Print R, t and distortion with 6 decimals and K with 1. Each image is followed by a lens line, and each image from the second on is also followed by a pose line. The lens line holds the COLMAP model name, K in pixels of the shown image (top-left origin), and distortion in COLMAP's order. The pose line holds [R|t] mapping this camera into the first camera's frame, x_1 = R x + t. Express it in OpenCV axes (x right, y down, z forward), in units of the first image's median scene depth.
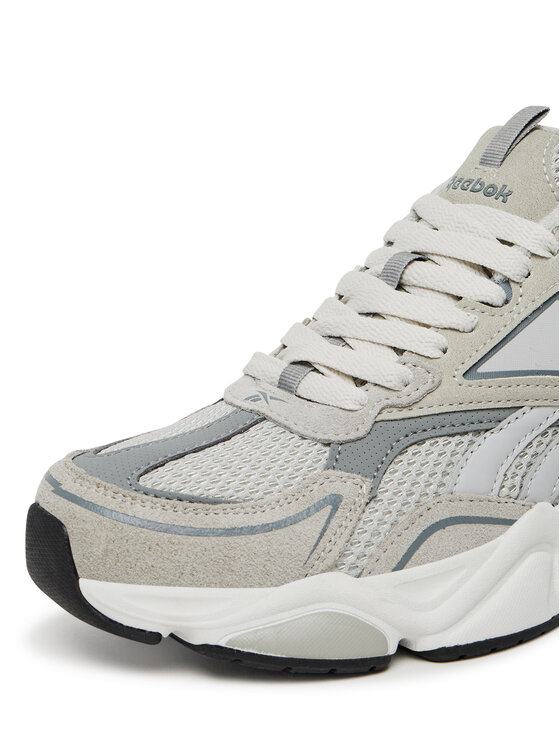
lens RADIAL K [[1401.0, 0, 280.0], [0, 1401.0, 373.0], [0, 0, 1]] dist [-0.040467, -0.264152]
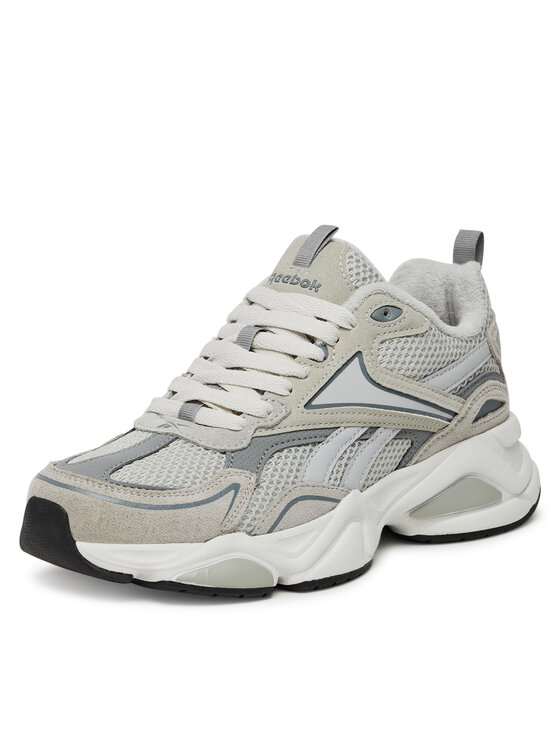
lens RADIAL K [[2193.2, 0, 280.0], [0, 2193.2, 373.0], [0, 0, 1]] dist [0.052207, -0.035032]
pose [[0.952089, -0.010580, 0.305639, -0.623583], [0.032020, 0.997357, -0.065220, 0.120282], [-0.304141, 0.071881, 0.949911, -1.257992]]
